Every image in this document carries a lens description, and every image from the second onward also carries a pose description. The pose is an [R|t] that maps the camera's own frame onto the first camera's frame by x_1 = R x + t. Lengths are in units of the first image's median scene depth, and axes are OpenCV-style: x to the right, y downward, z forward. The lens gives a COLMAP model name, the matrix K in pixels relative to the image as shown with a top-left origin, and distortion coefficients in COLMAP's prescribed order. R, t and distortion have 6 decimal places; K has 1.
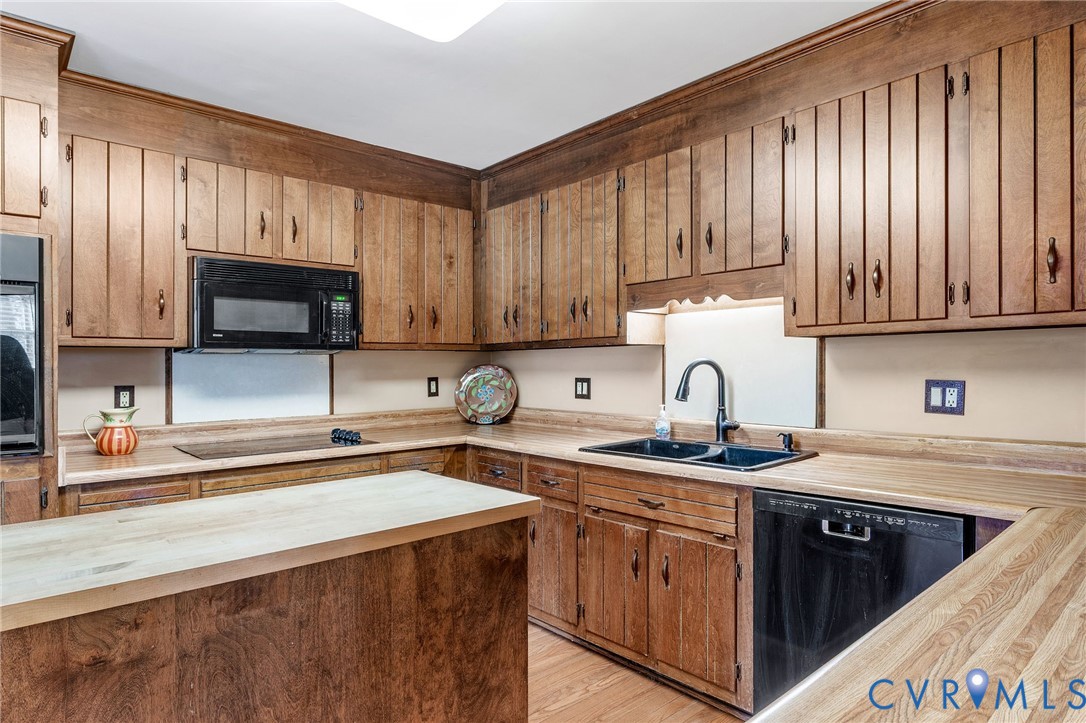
lens RADIAL K [[623.3, 0, 543.0], [0, 623.3, 361.5], [0, 0, 1]] dist [-0.003405, -0.000033]
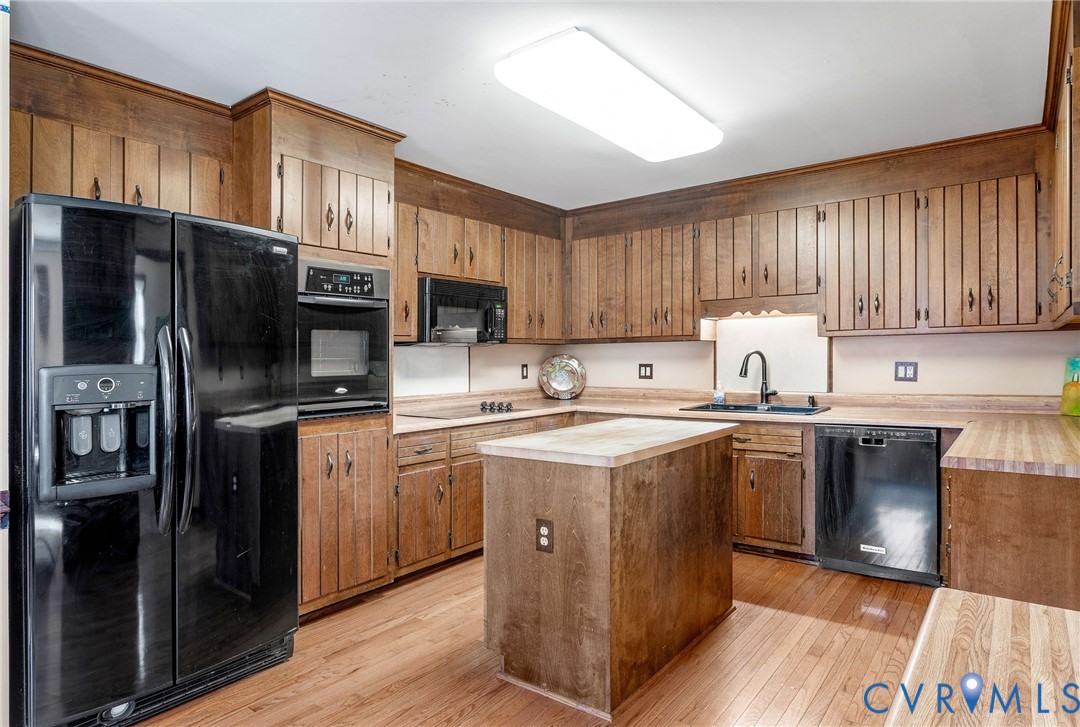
lens RADIAL K [[631.8, 0, 535.8], [0, 631.8, 352.1], [0, 0, 1]] dist [-0.001974, -0.000624]
pose [[0.983337, -0.000072, 0.181793, -0.562745], [0.000640, 0.999995, -0.003066, 0.005330], [-0.181792, 0.003132, 0.983332, -0.446994]]
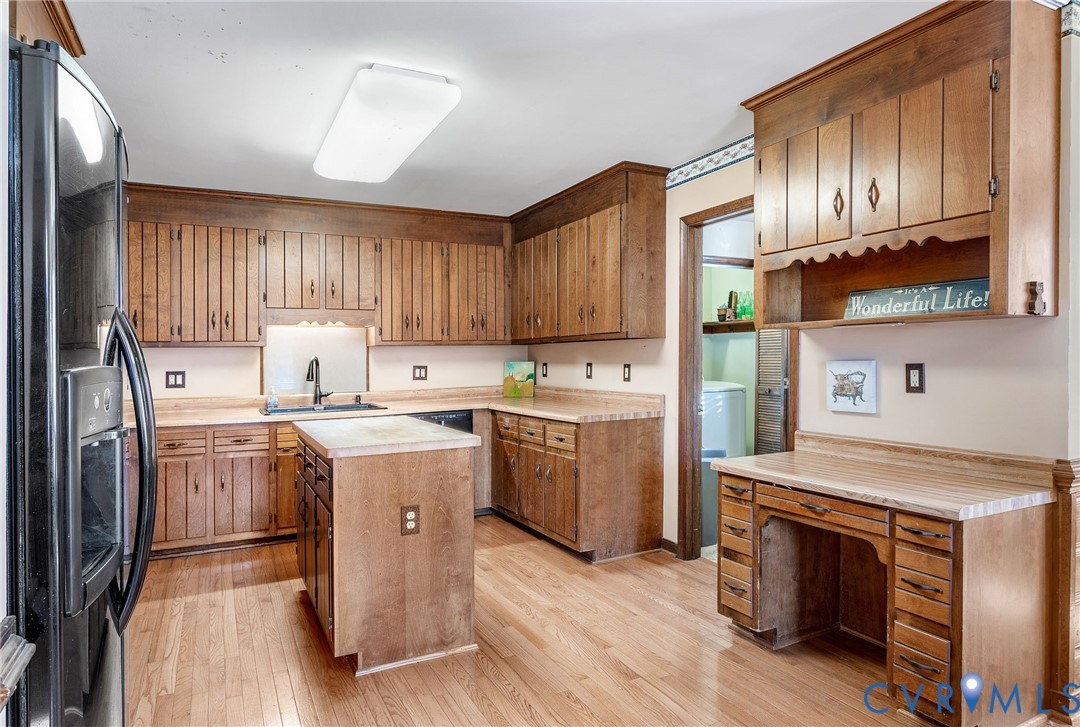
lens RADIAL K [[636.8, 0, 521.7], [0, 636.8, 364.2], [0, 0, 1]] dist [-0.001491, -0.000003]
pose [[0.279689, -0.003605, 0.960084, -1.258805], [0.005254, 0.999984, 0.002224, 0.016415], [-0.960076, 0.004422, 0.279704, -0.038902]]
